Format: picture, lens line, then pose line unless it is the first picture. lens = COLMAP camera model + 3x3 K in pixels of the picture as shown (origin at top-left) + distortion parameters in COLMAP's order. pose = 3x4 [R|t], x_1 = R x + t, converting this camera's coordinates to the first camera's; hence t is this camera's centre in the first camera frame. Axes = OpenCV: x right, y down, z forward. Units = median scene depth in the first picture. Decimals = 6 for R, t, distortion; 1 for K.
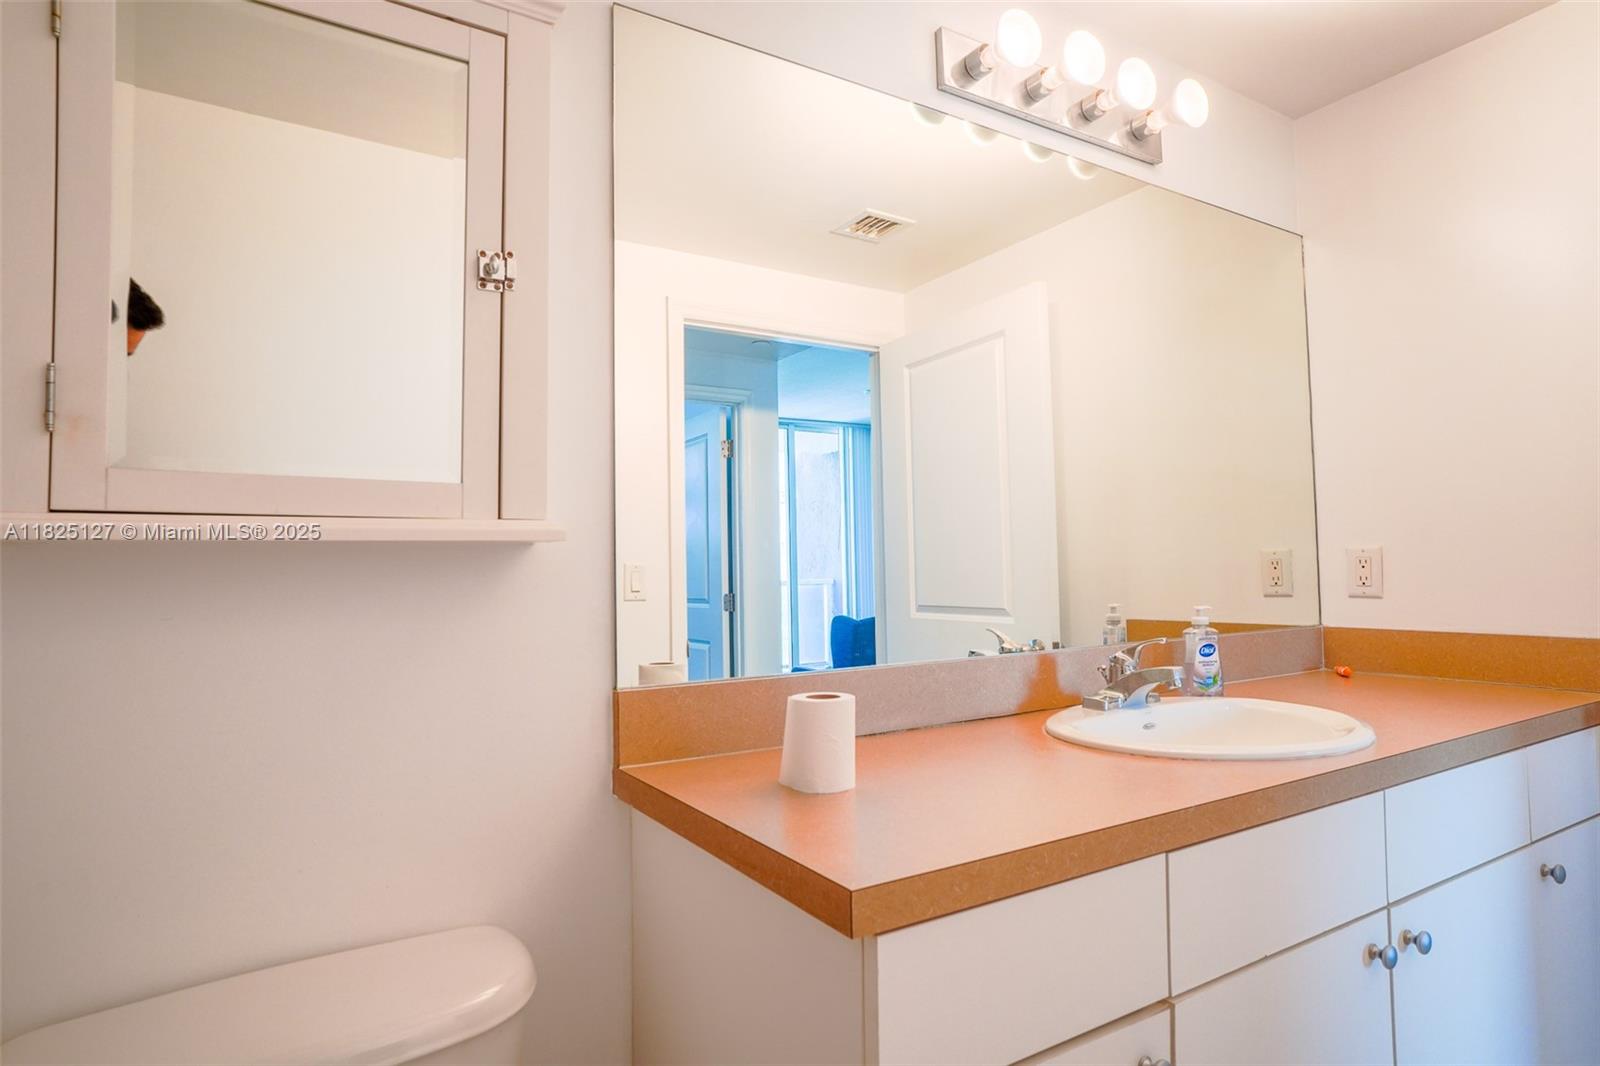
lens RADIAL K [[893.8, 0, 806.2], [0, 893.8, 530.3], [0, 0, 1]] dist [-0.044799, 0.024729]
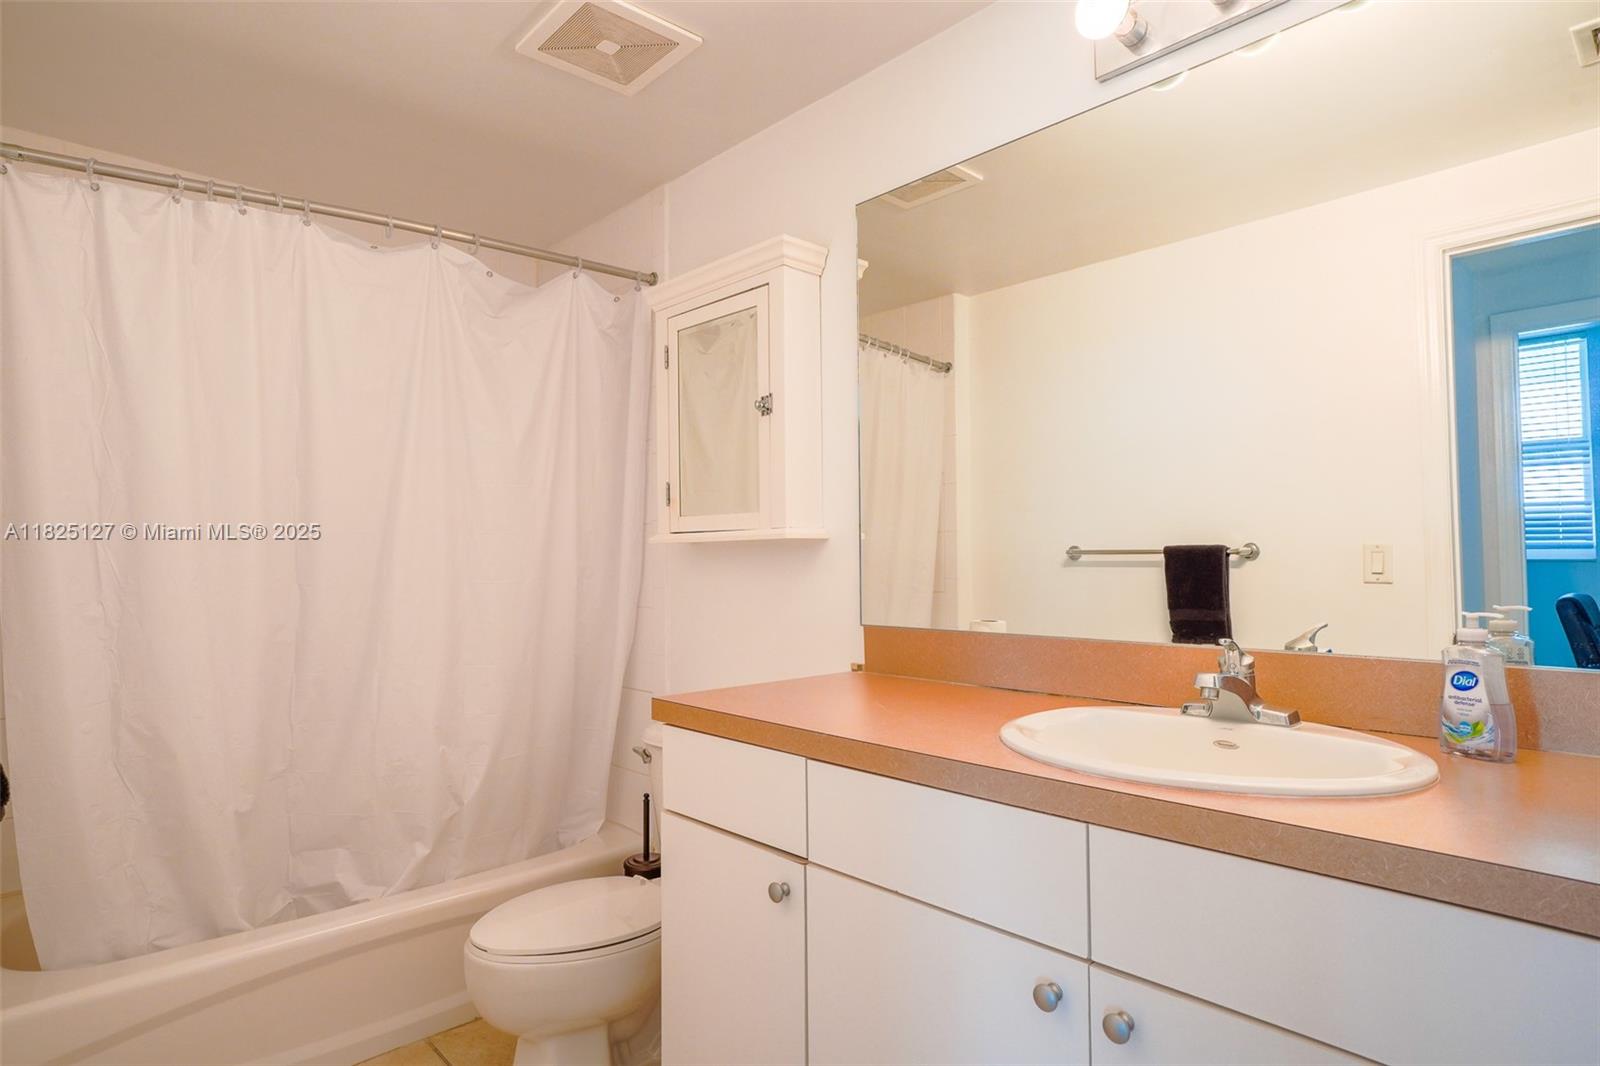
lens RADIAL K [[893.8, 0, 789.0], [0, 893.8, 540.6], [0, 0, 1]] dist [-0.044799, 0.024729]
pose [[0.183762, -0.007737, -0.982940, 0.996066], [0.047800, 0.998856, 0.001074, 0.008634], [0.981808, -0.047182, 0.183921, 0.402162]]
